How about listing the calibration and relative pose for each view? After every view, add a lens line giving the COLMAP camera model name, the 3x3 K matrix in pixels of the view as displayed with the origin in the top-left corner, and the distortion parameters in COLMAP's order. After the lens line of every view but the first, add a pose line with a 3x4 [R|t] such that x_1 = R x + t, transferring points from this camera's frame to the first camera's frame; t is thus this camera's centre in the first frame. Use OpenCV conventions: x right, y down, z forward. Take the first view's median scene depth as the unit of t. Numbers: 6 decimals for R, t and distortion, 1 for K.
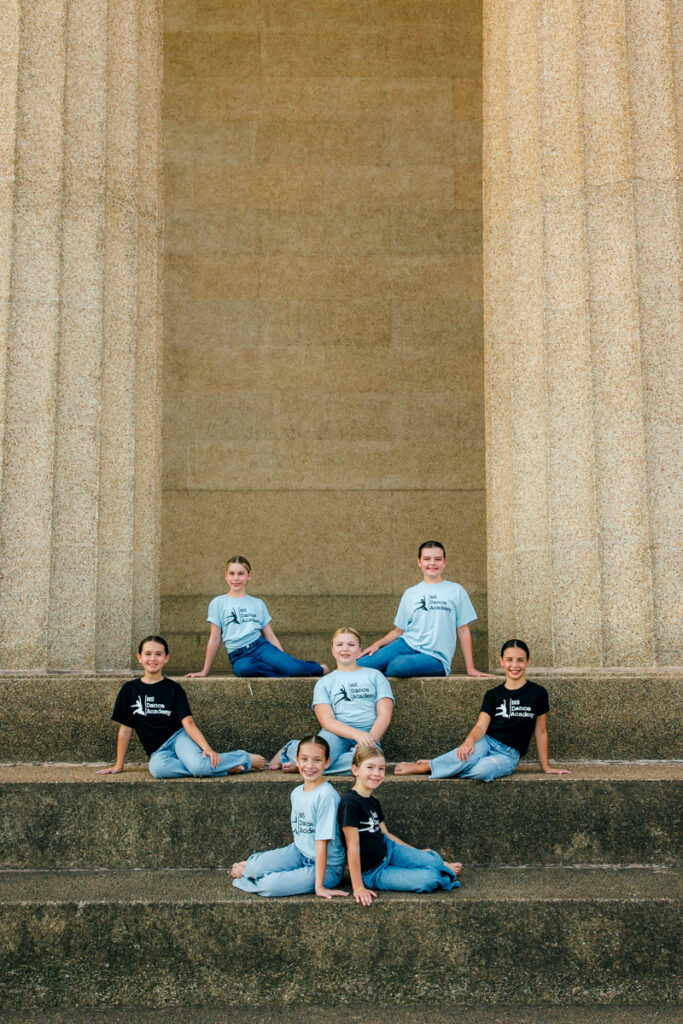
lens RADIAL K [[1094.0, 0, 341.5], [0, 1094.0, 512.0], [0, 0, 1]] dist [0.007703, 0.049834]
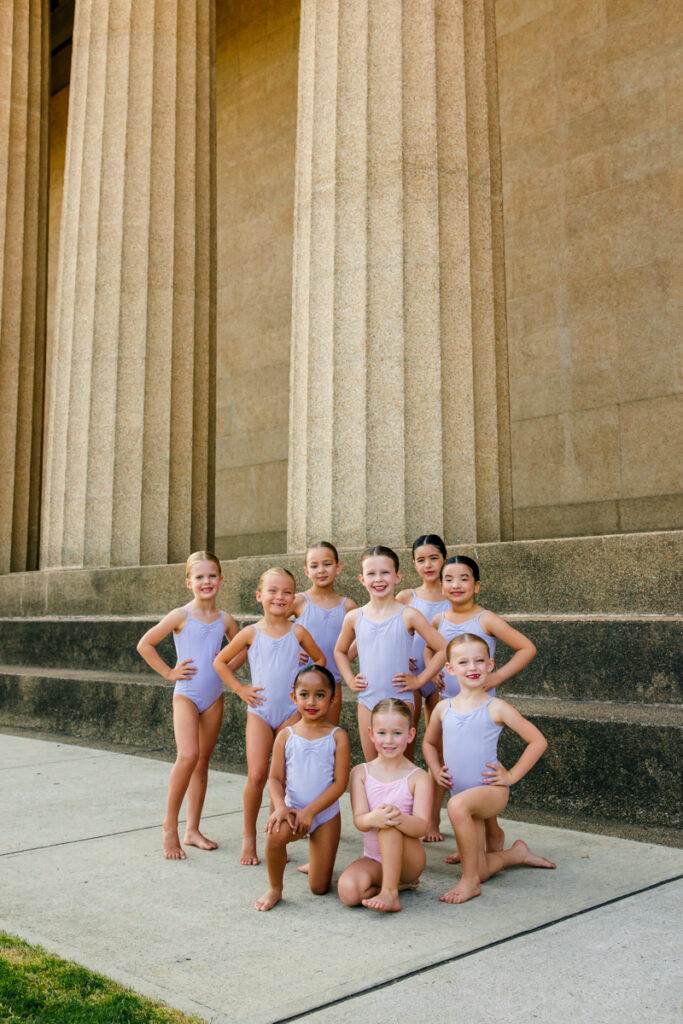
lens RADIAL K [[1065.2, 0, 328.0], [0, 1065.2, 464.5], [0, 0, 1]] dist [0.005883, 0.017236]
pose [[0.675298, -0.104095, -0.730162, 0.743756], [0.105306, 0.993455, -0.044238, 0.114254], [0.729988, -0.047017, 0.681841, 0.120608]]
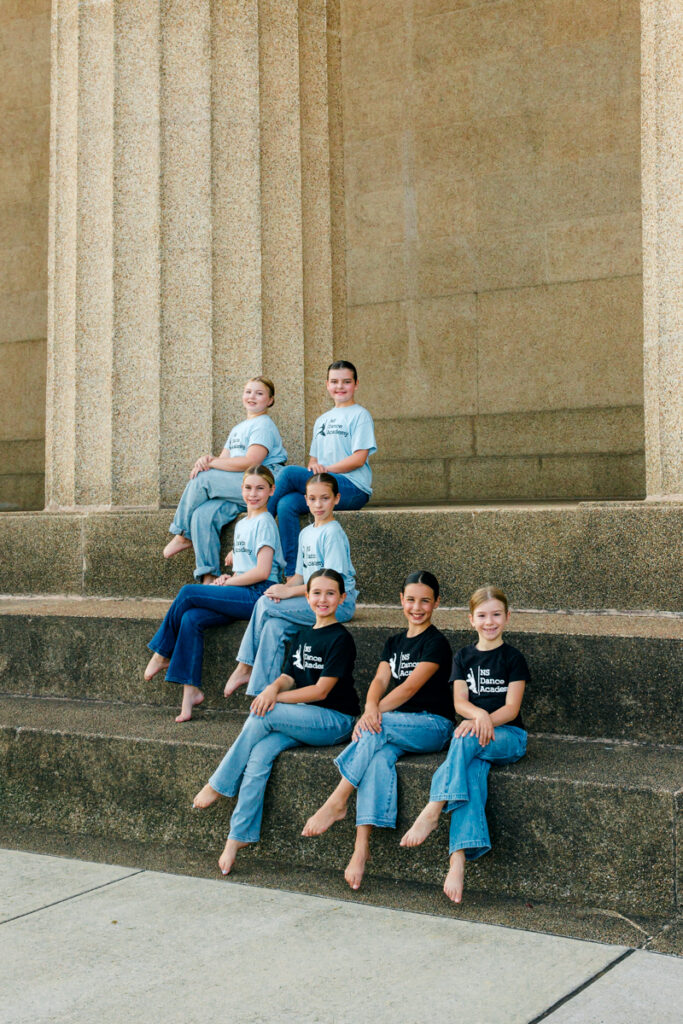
lens RADIAL K [[1413.0, 0, 444.9], [0, 1413.0, 415.3], [0, 0, 1]] dist [0.045376, 0.073139]
pose [[0.843314, -0.045008, -0.535532, 0.732249], [0.092432, 0.993785, 0.062034, 0.010433], [0.529412, -0.101815, 0.842233, 0.086469]]
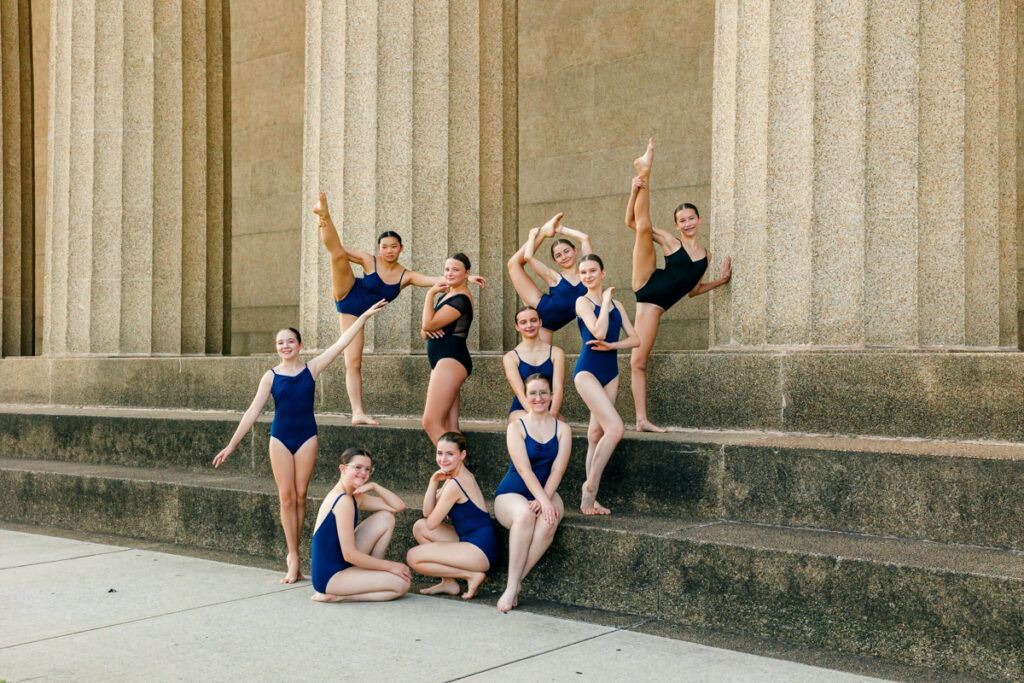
lens RADIAL K [[1240.6, 0, 512.0], [0, 1240.6, 341.5], [0, 0, 1]] dist [0.120100, 0.037208]
pose [[0.752720, -0.007926, -0.658293, 0.280595], [0.090094, 0.991760, 0.091077, 0.008952], [0.652147, -0.127864, 0.747232, -0.074038]]
